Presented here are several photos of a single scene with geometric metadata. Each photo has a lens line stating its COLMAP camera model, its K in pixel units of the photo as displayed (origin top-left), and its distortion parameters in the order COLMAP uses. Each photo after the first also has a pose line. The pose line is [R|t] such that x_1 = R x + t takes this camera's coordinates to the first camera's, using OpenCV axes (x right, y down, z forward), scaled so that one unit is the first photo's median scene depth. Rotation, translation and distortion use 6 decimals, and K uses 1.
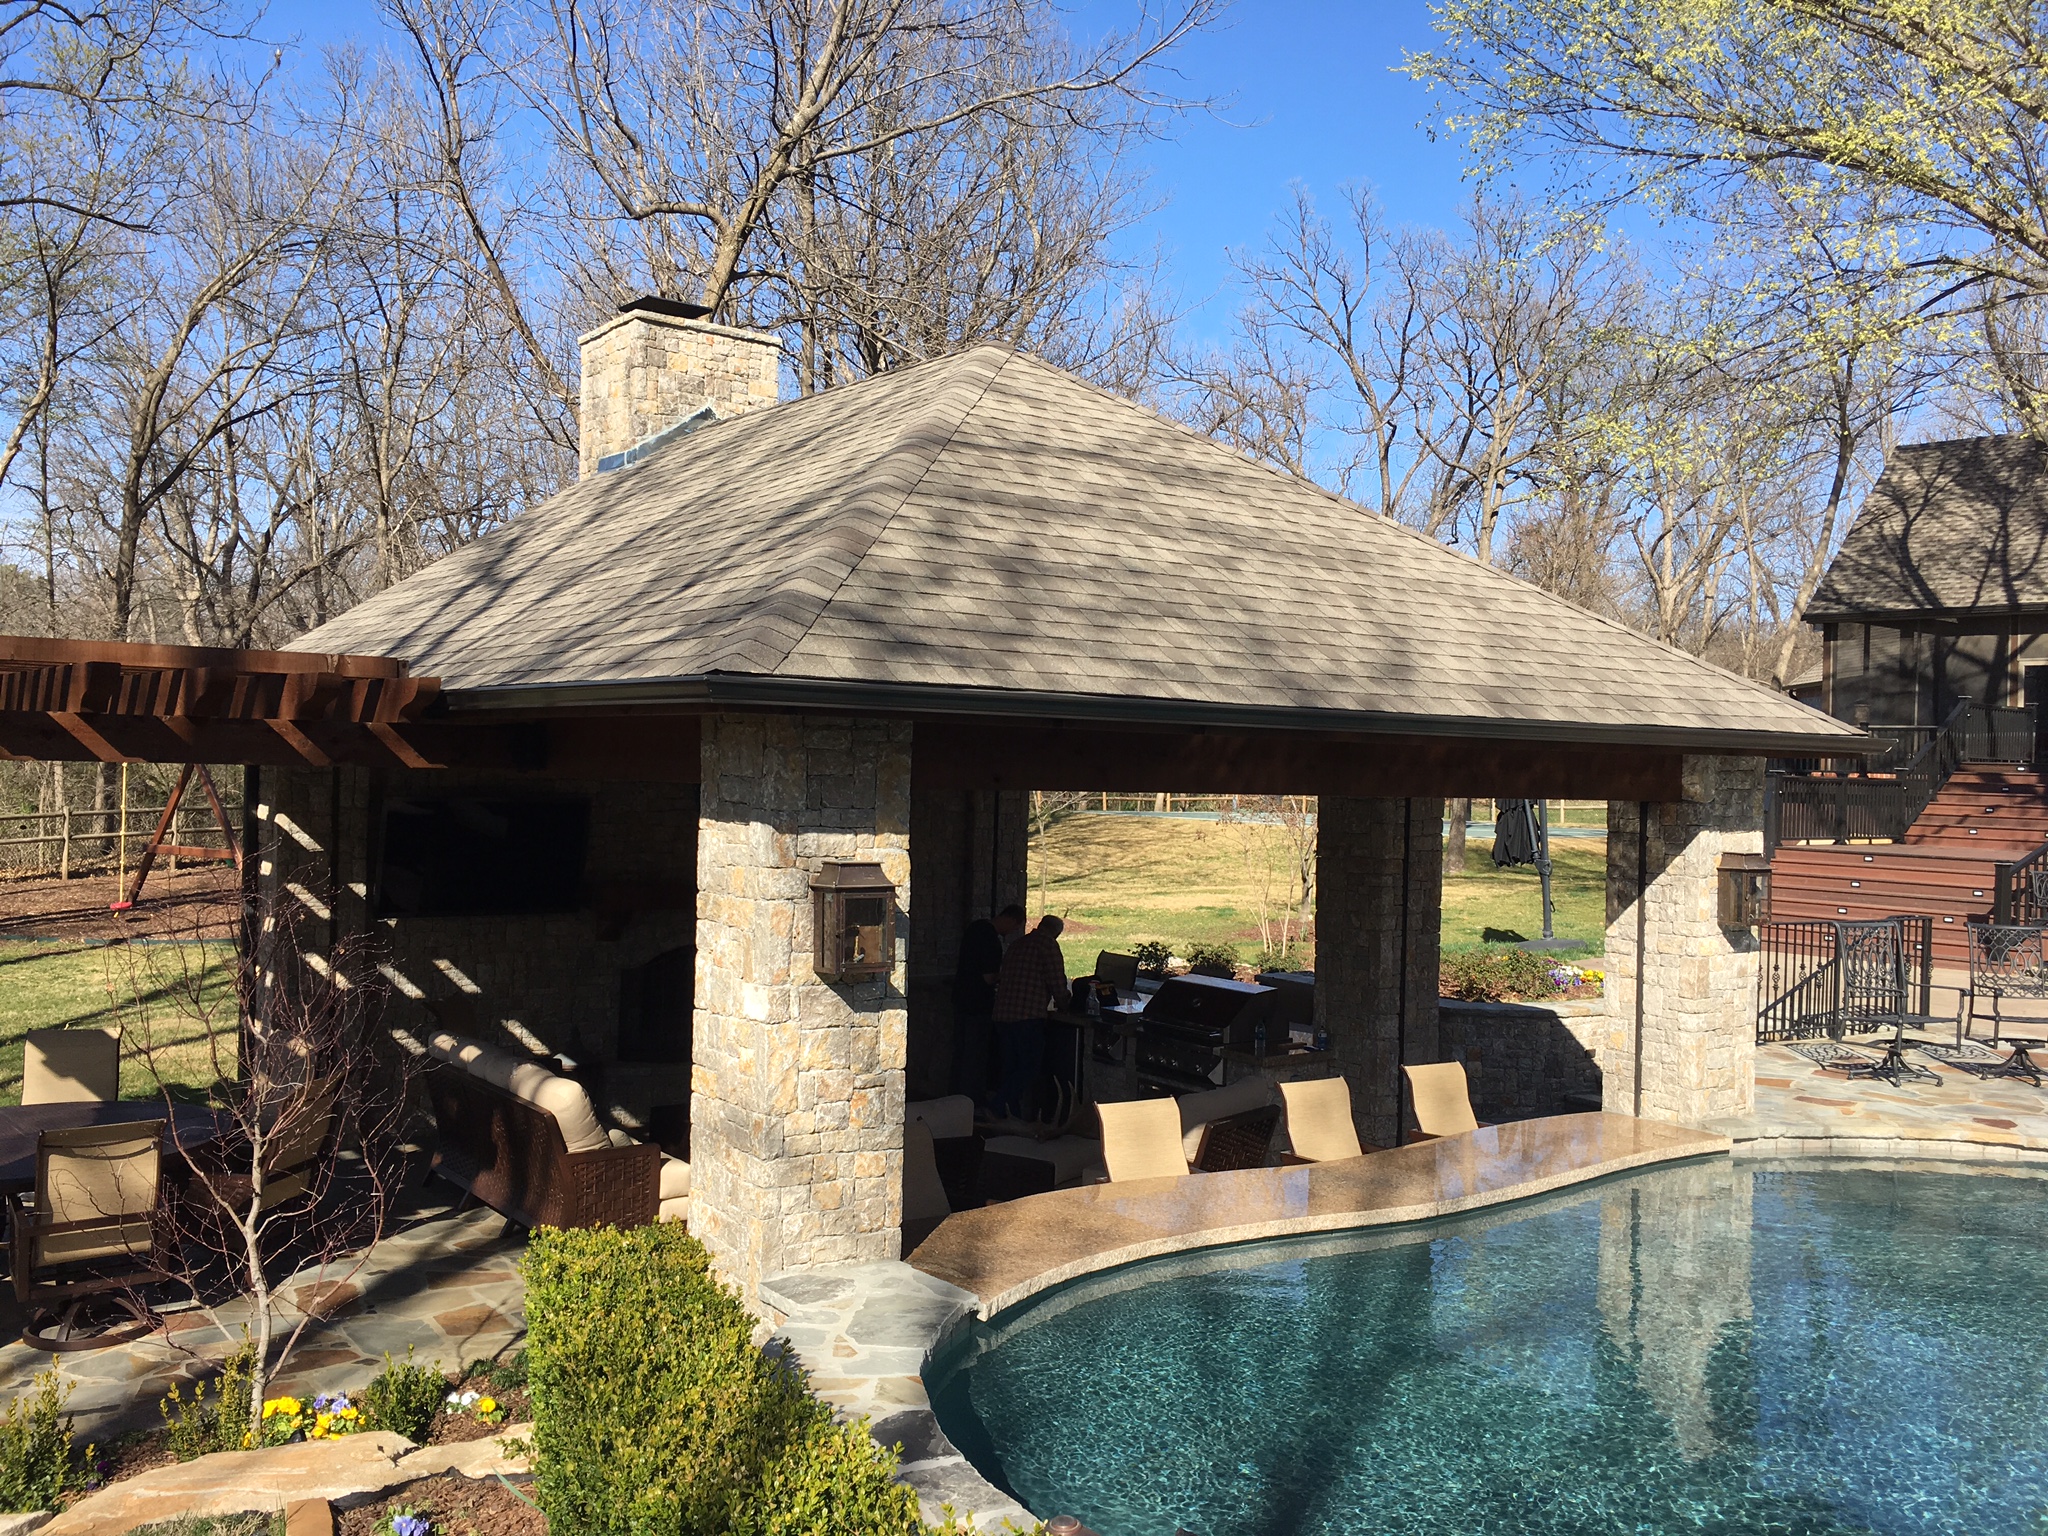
lens RADIAL K [[1721.8, 0, 1026.3], [0, 1721.8, 791.5], [0, 0, 1]] dist [0.080276, -0.104184]
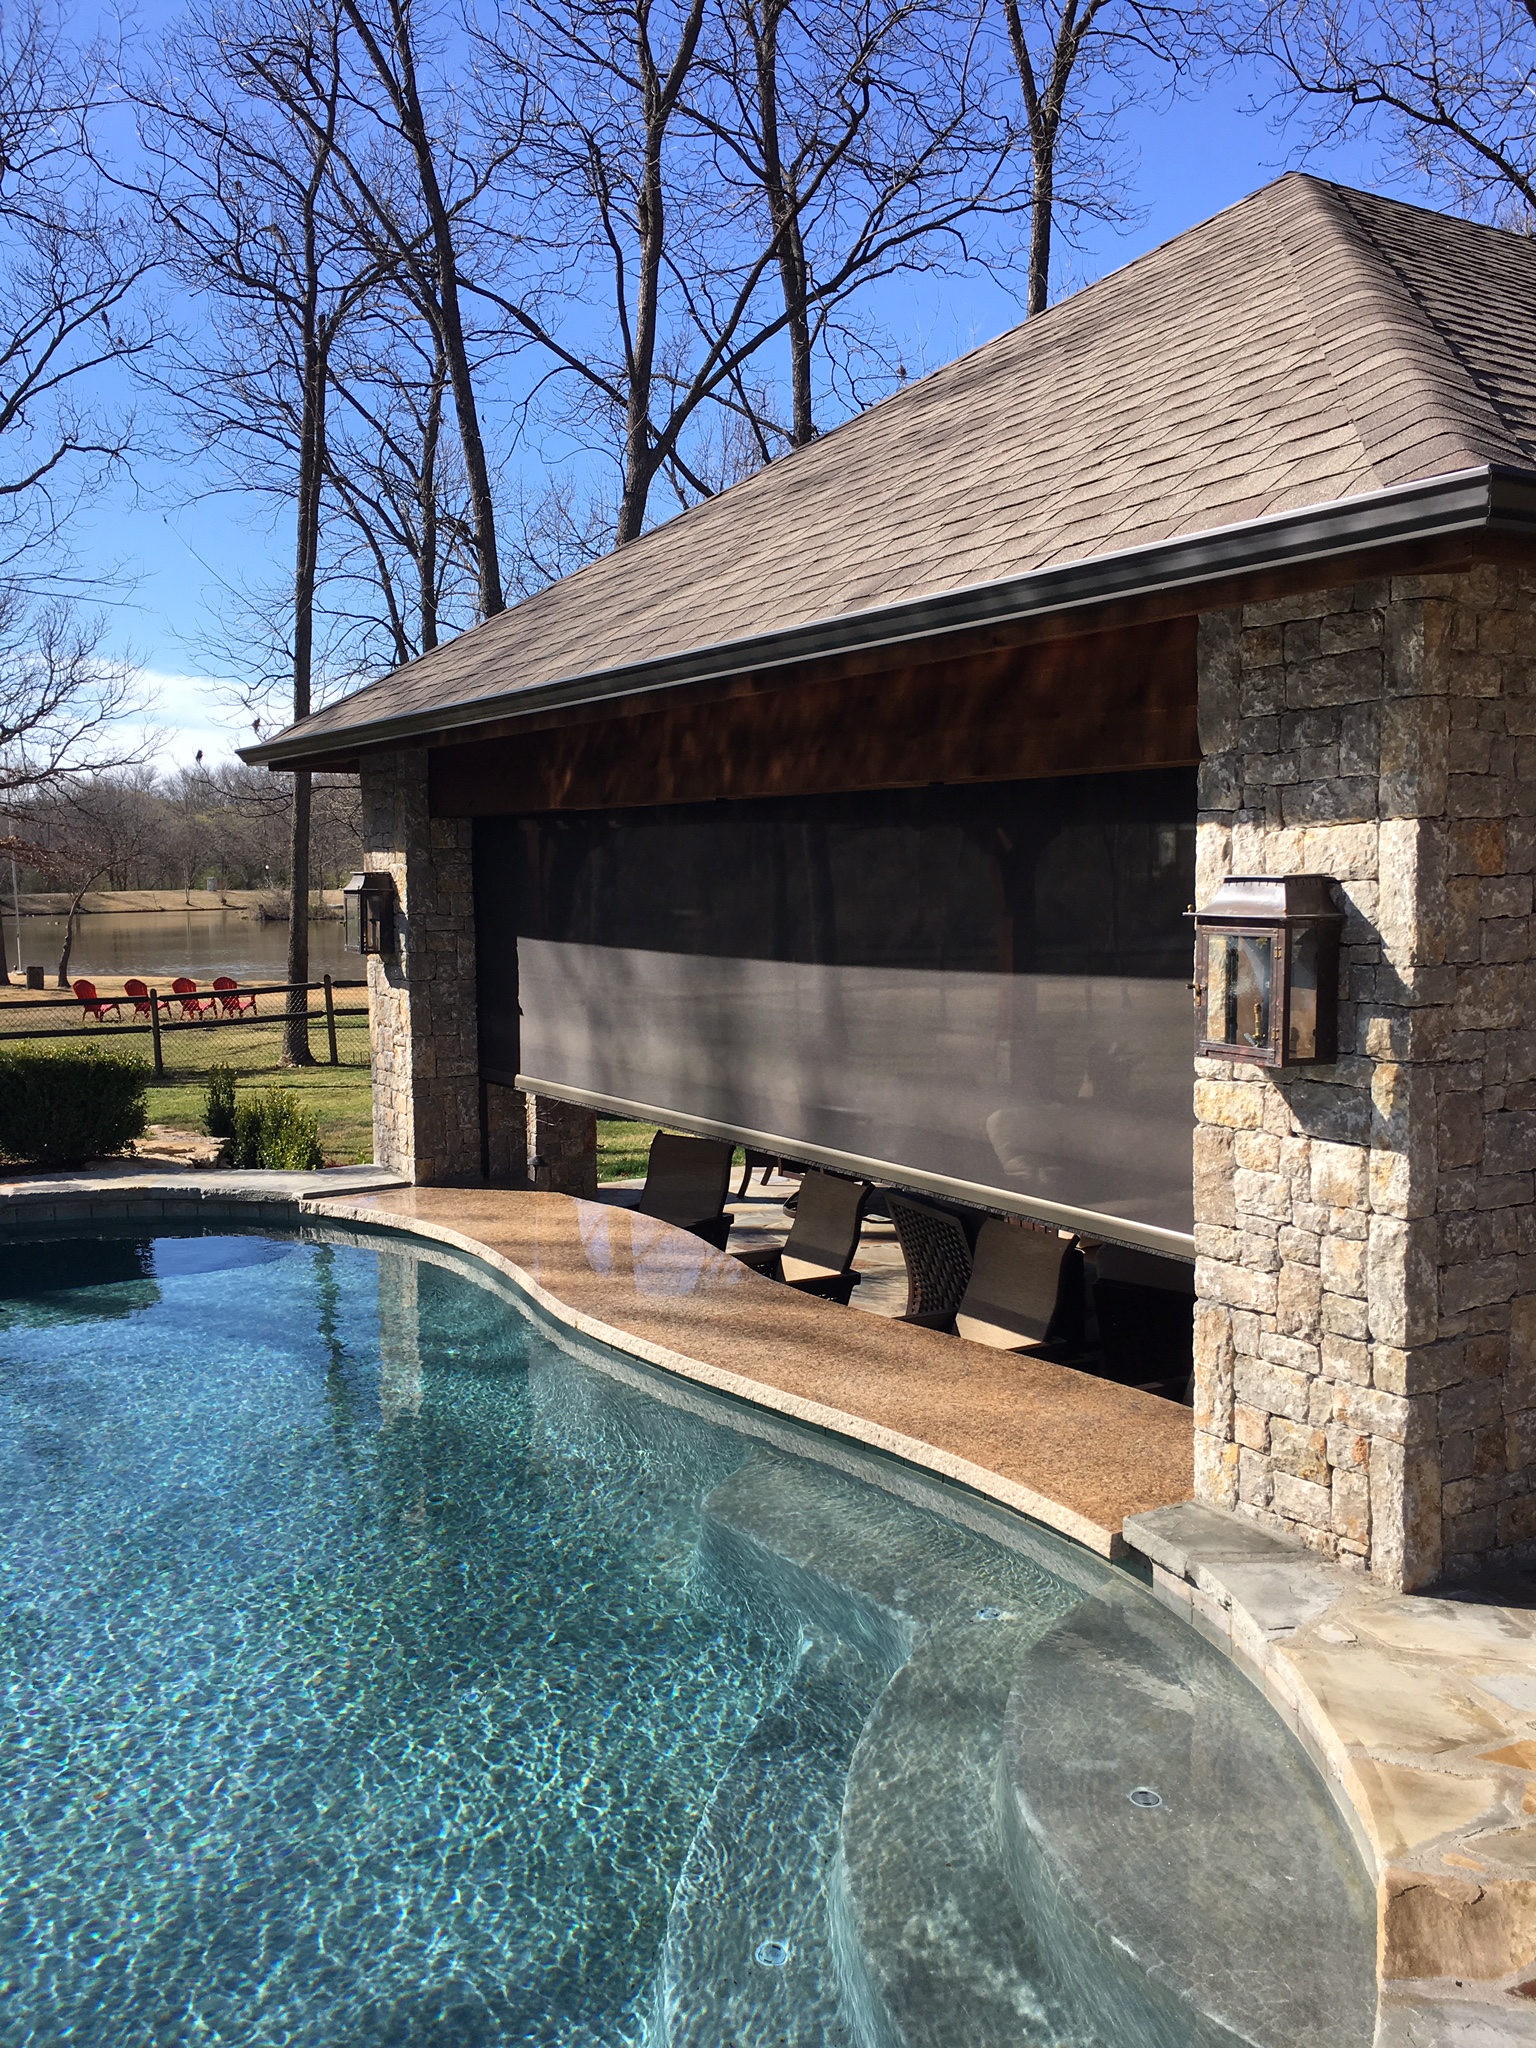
lens RADIAL K [[1721.8, 0, 726.6], [0, 1721.8, 1032.6], [0, 0, 1]] dist [0.080276, -0.104184]
pose [[-0.064809, 0.071982, -0.995298, 0.794275], [-0.008482, 0.997319, 0.072680, 0.042231], [0.997862, 0.013153, -0.064024, 0.891528]]
